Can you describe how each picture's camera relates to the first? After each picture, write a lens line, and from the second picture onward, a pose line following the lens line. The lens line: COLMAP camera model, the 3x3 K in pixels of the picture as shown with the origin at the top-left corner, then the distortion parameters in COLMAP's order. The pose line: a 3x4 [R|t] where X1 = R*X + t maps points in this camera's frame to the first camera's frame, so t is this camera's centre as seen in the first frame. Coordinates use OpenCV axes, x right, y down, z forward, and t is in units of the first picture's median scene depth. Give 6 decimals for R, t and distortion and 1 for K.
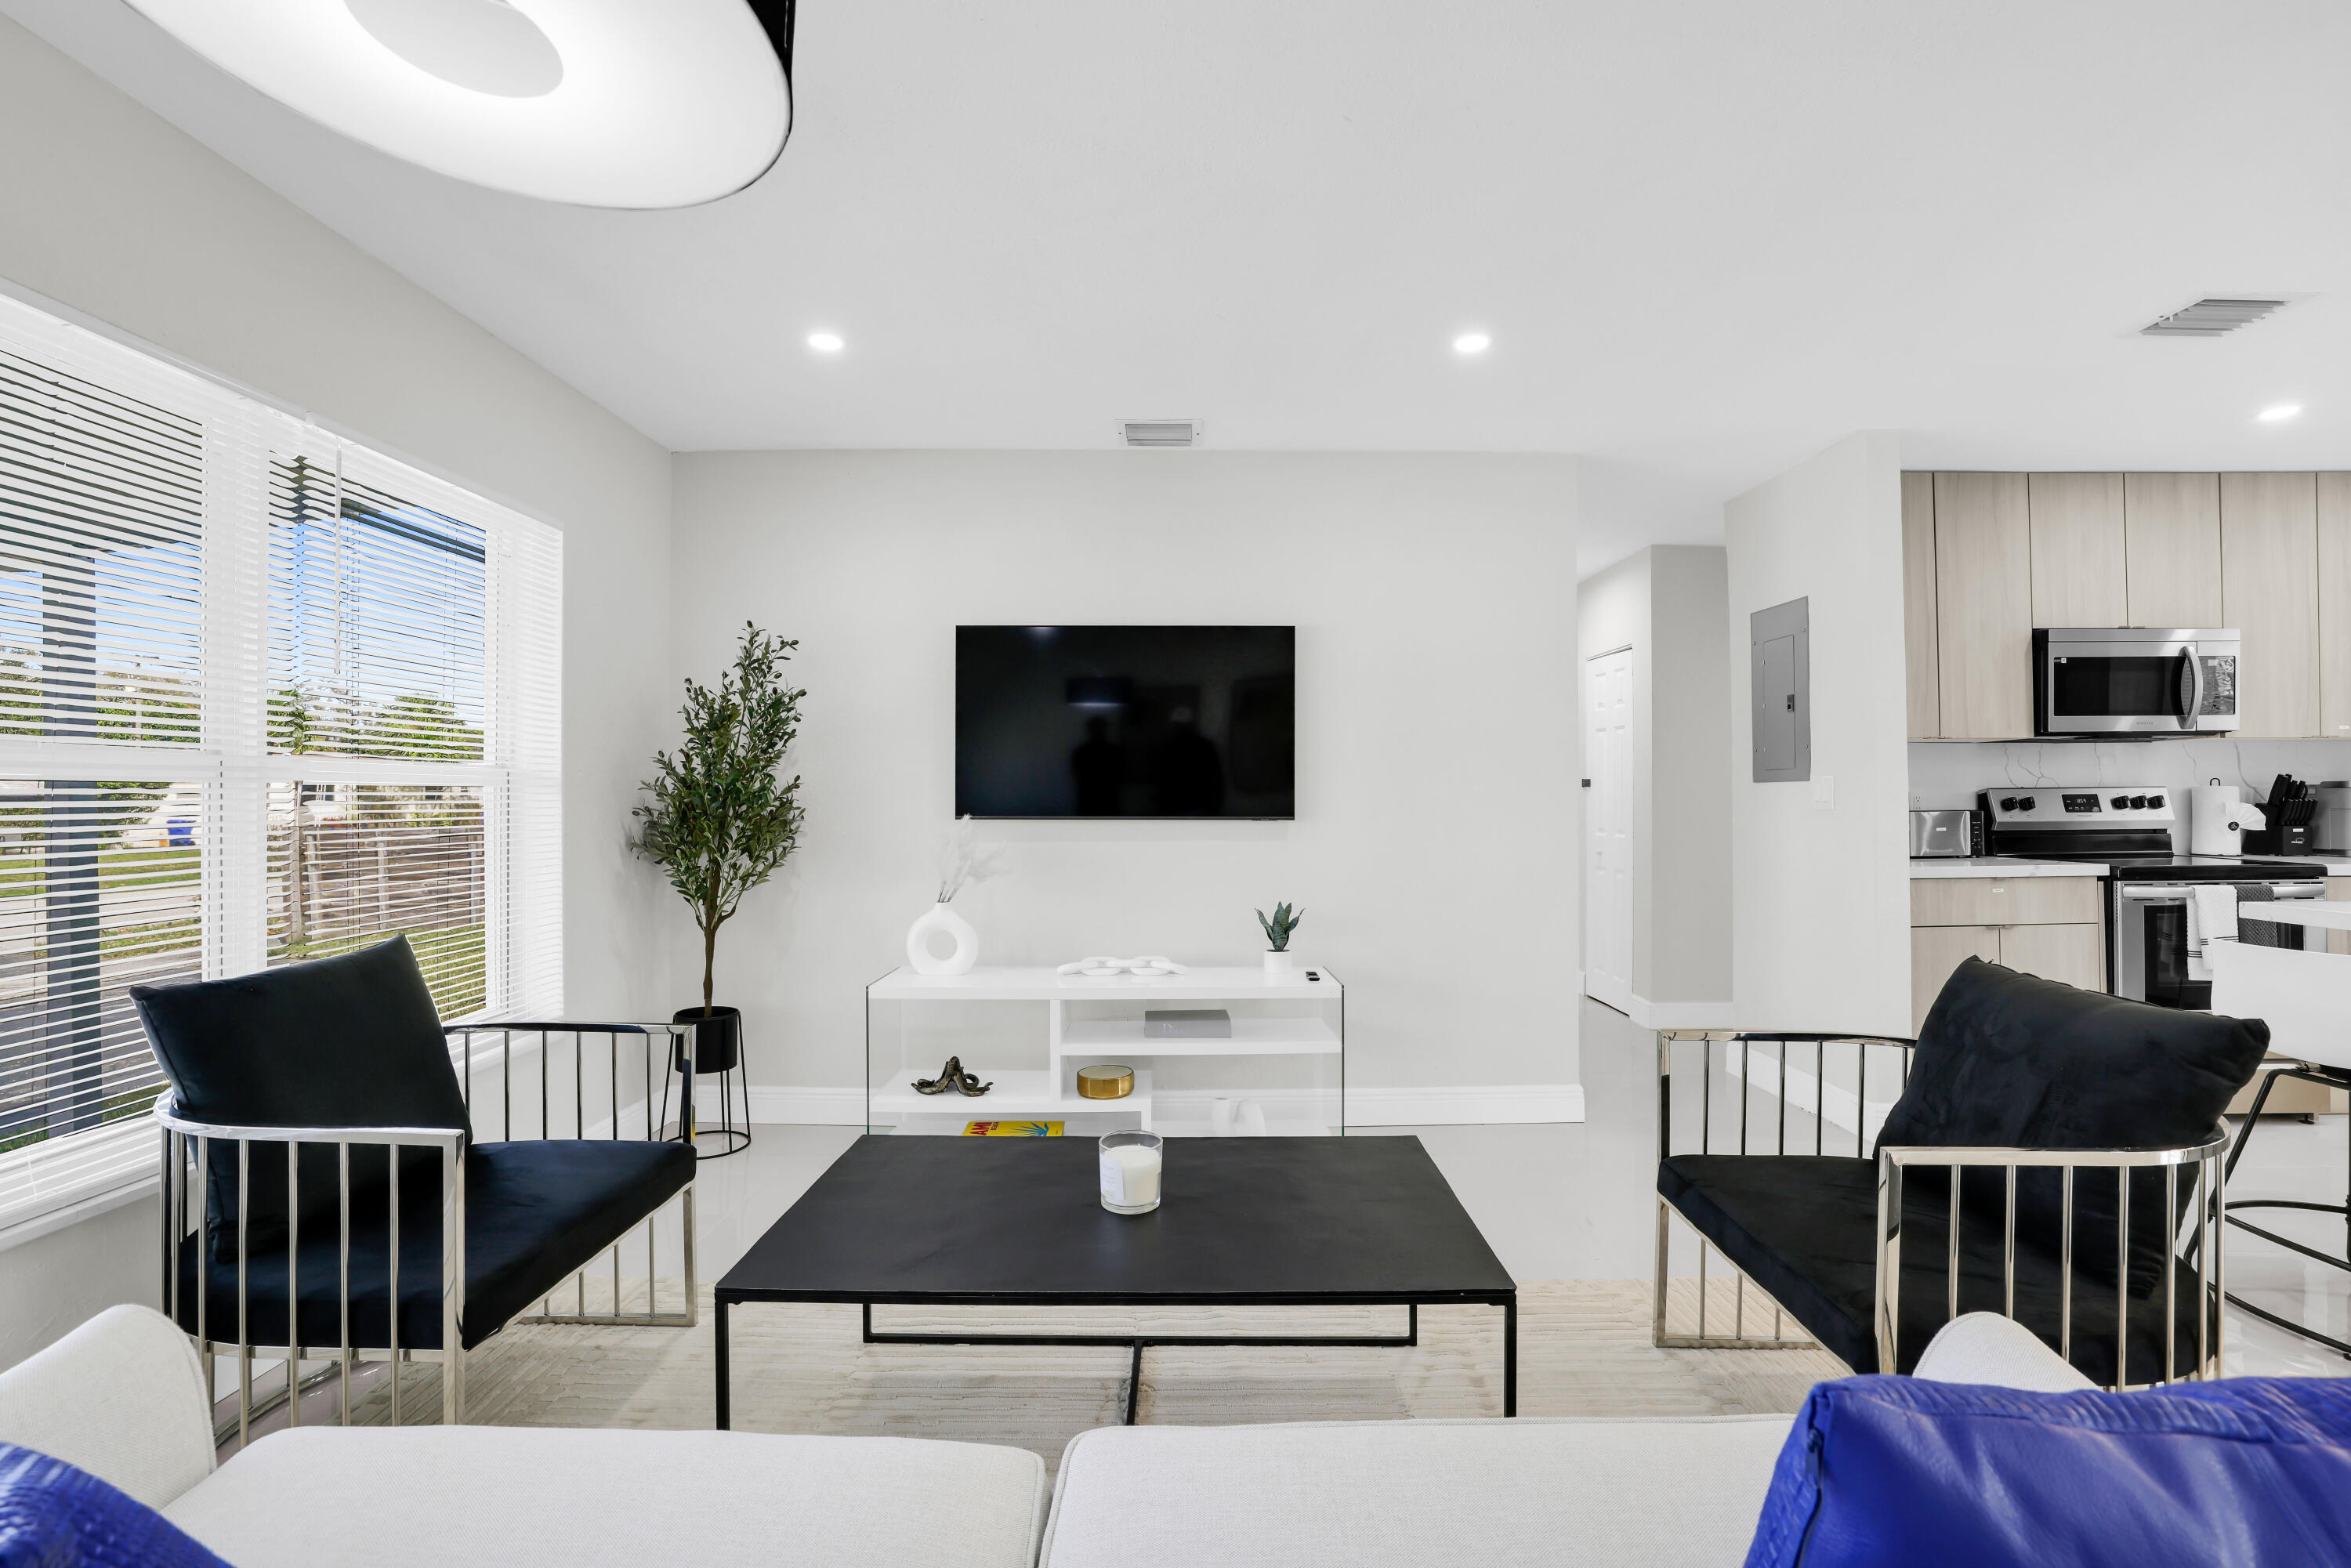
lens RADIAL K [[1020.7, 0, 1179.4], [0, 1020.7, 787.4], [0, 0, 1]] dist [-0.047976, 0.017234]
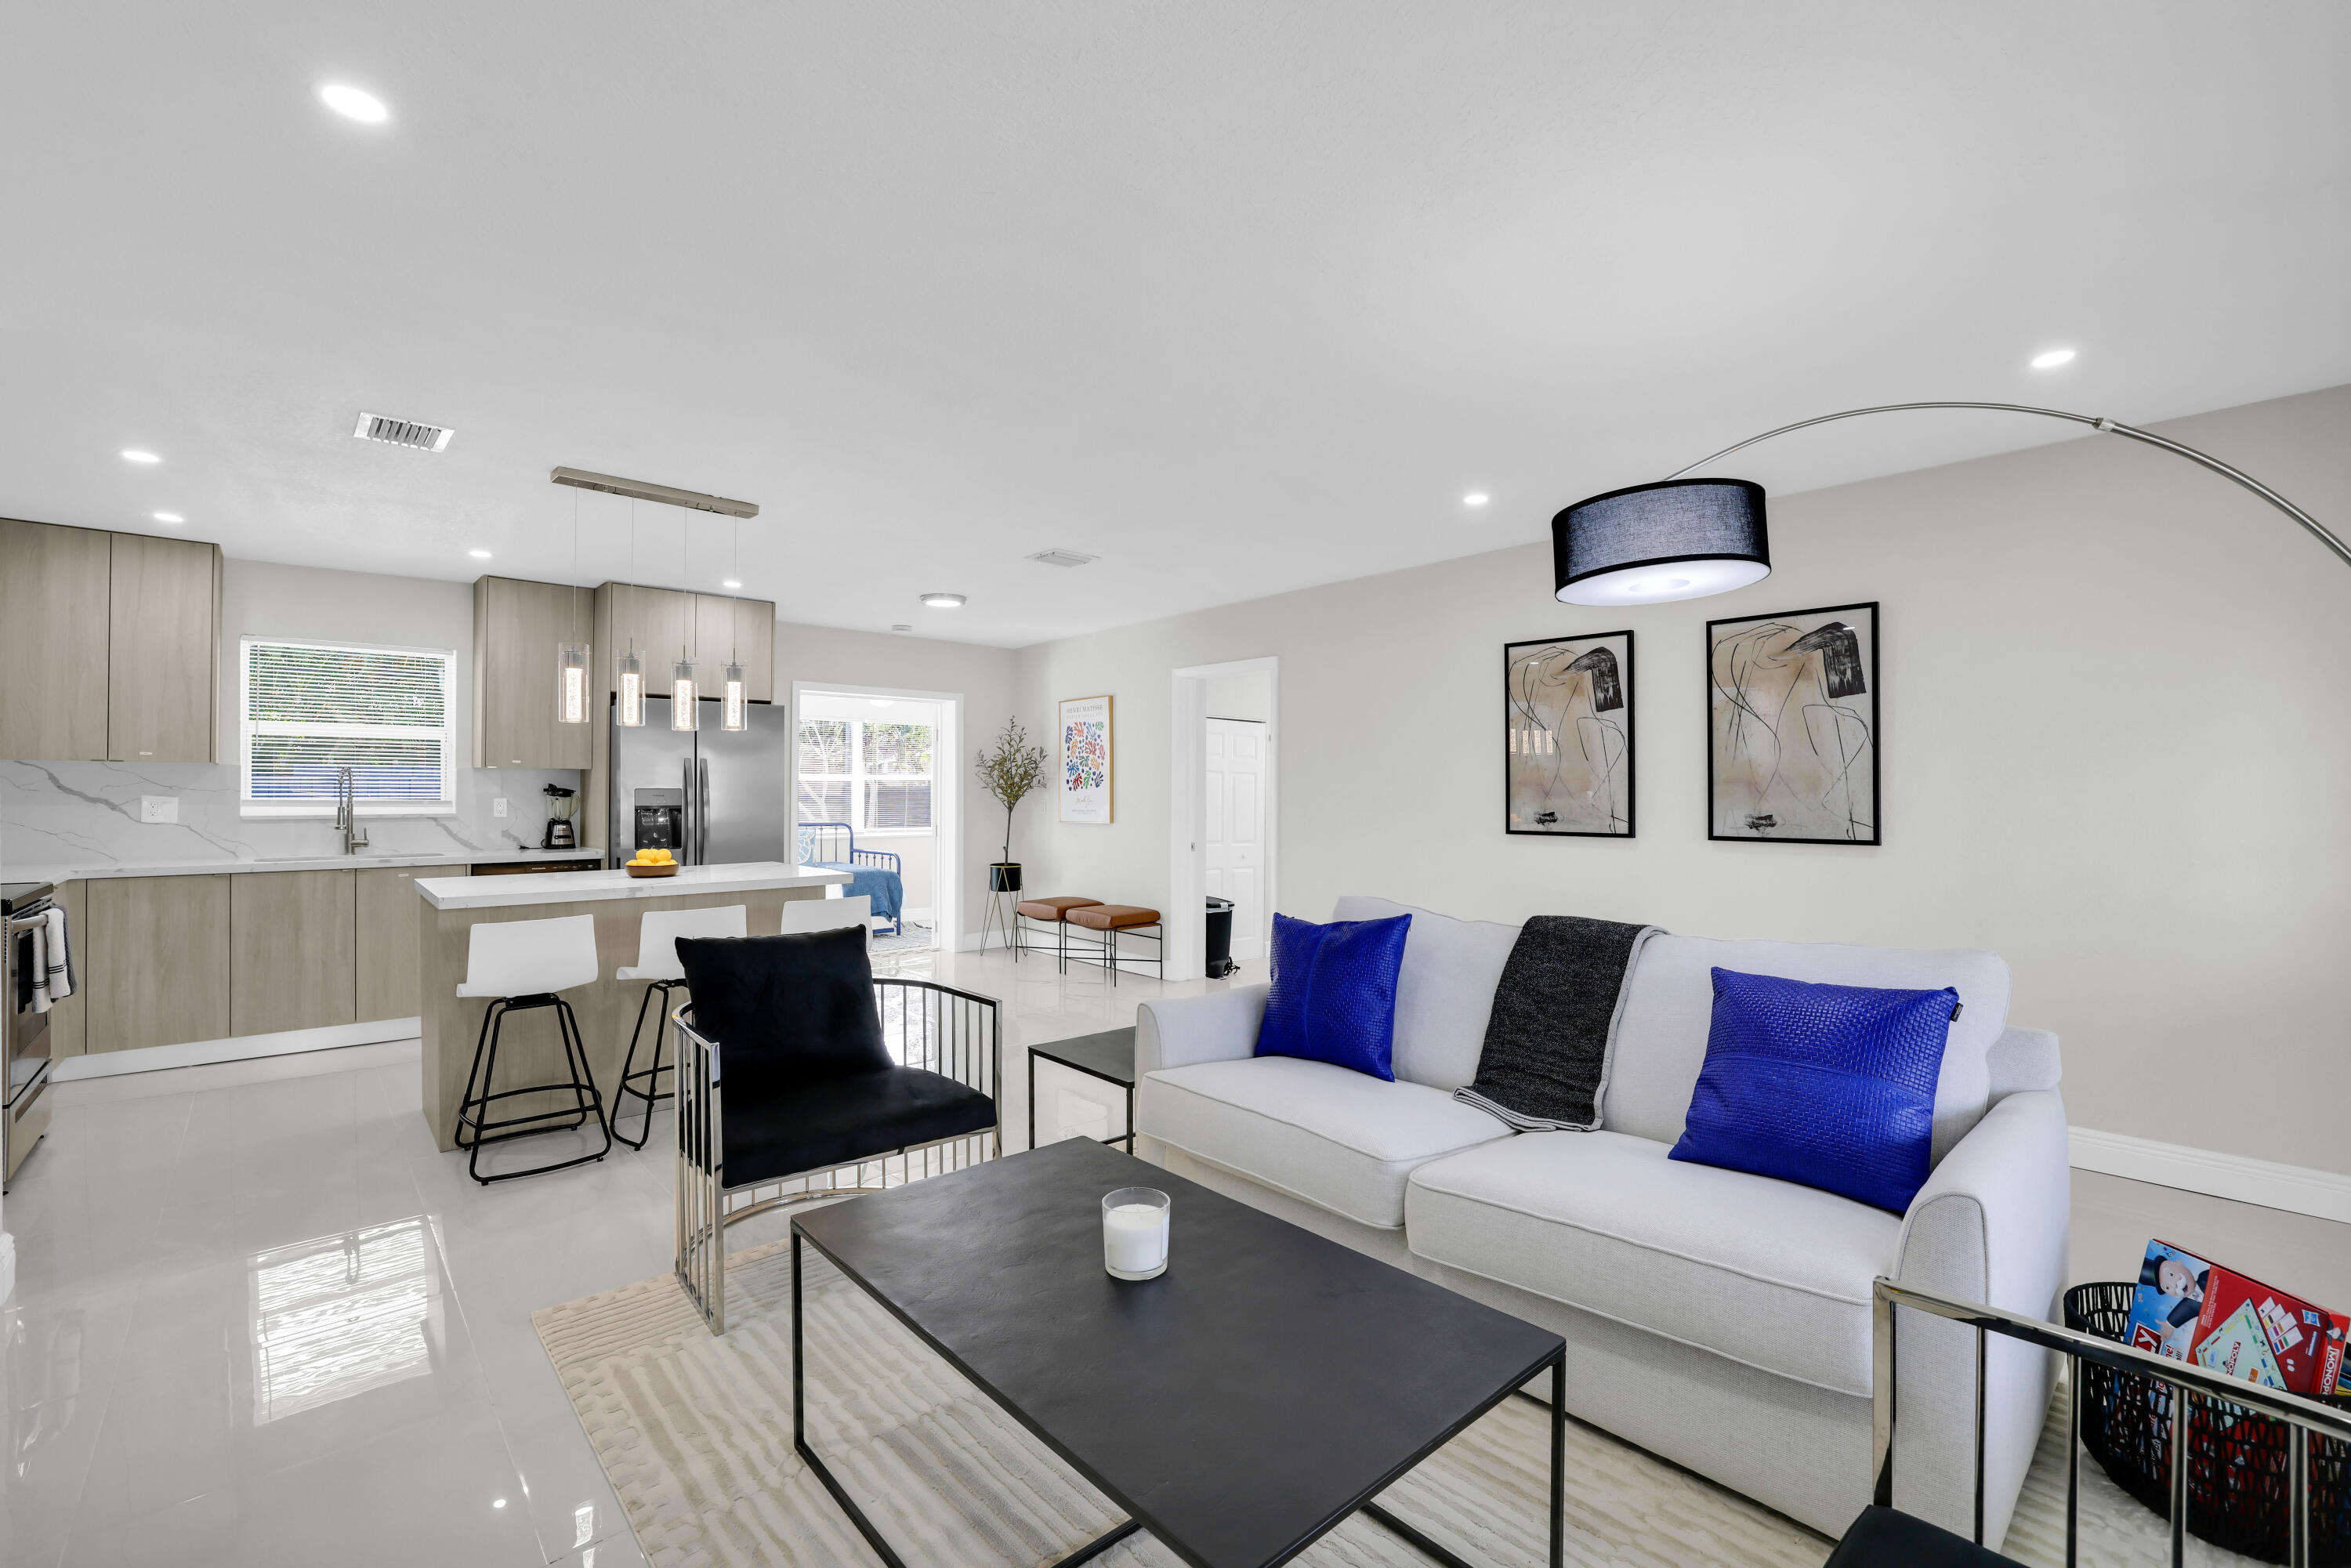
lens RADIAL K [[1020.7, 0, 1179.4], [0, 1020.7, 787.4], [0, 0, 1]] dist [-0.047976, 0.017234]
pose [[-0.676899, 0.004647, 0.736062, -0.380984], [-0.004974, 0.999928, -0.010888, -0.014320], [-0.736059, -0.011032, -0.676827, 0.783737]]
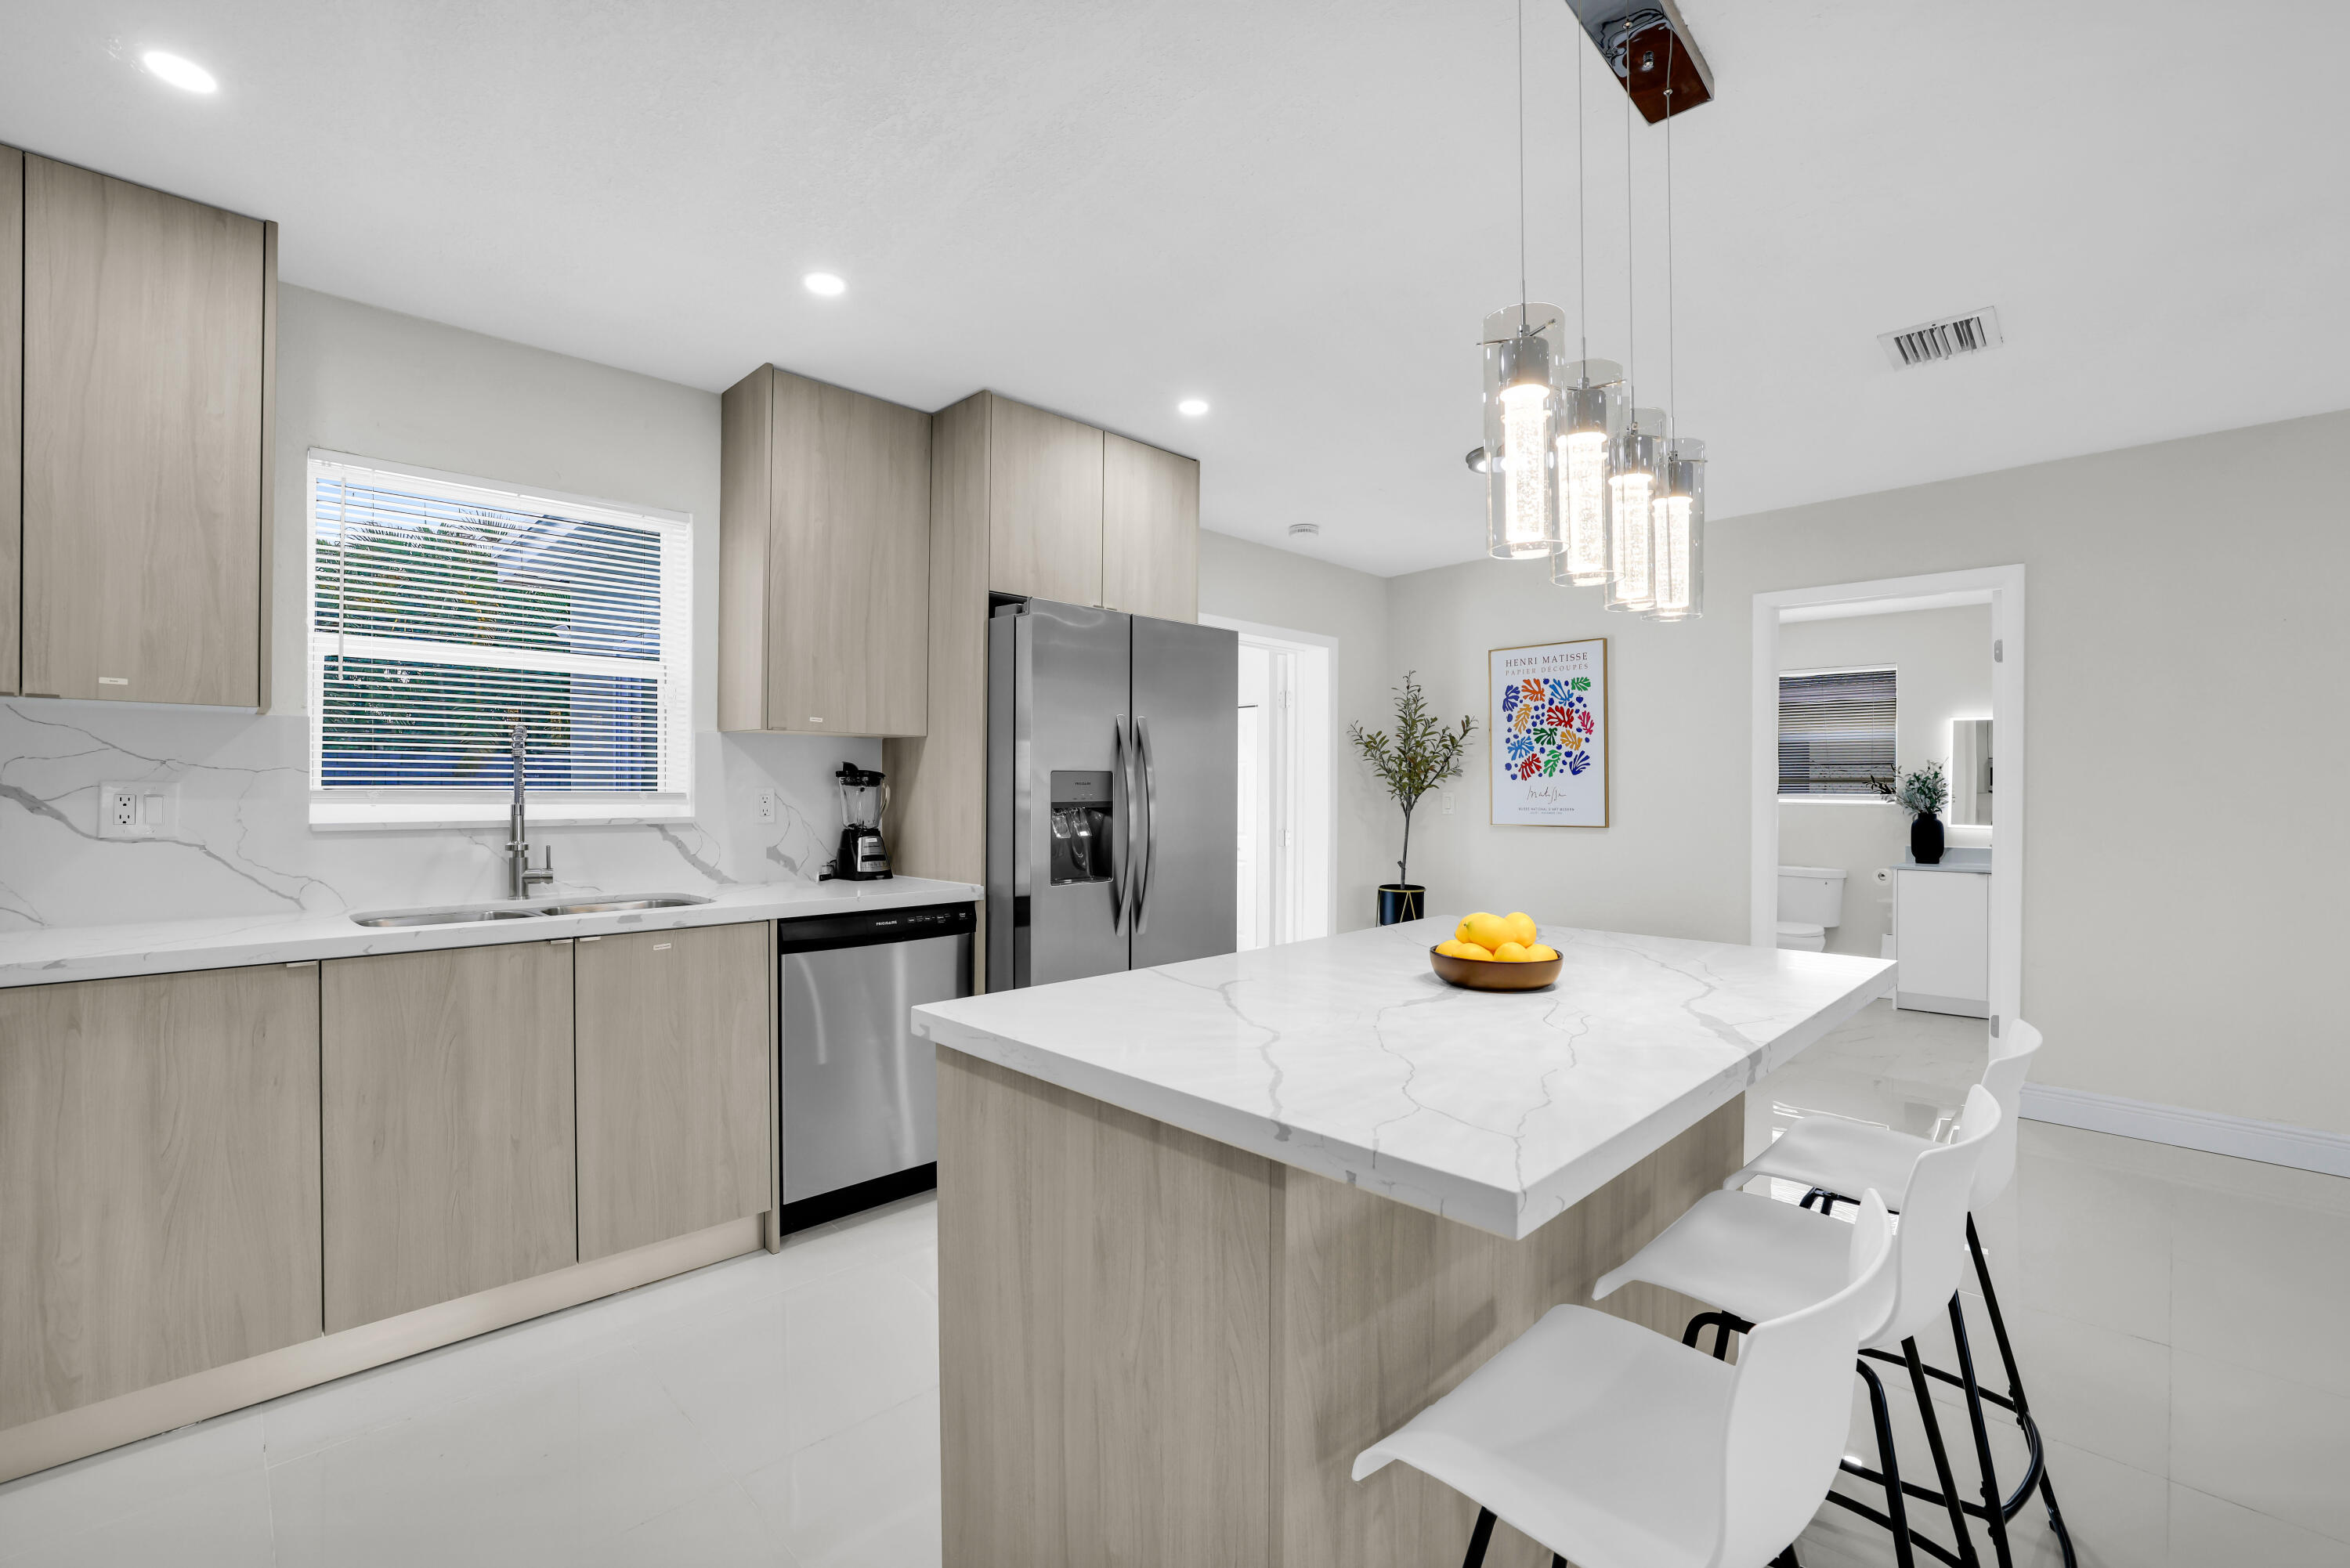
lens RADIAL K [[1020.2, 0, 1178.9], [0, 1020.2, 787.4], [0, 0, 1]] dist [-0.047976, 0.017234]
pose [[-0.711791, -0.000118, 0.702391, 0.616155], [-0.006325, 0.999961, -0.006242, -0.006821], [-0.702363, -0.008885, -0.711764, 0.873596]]
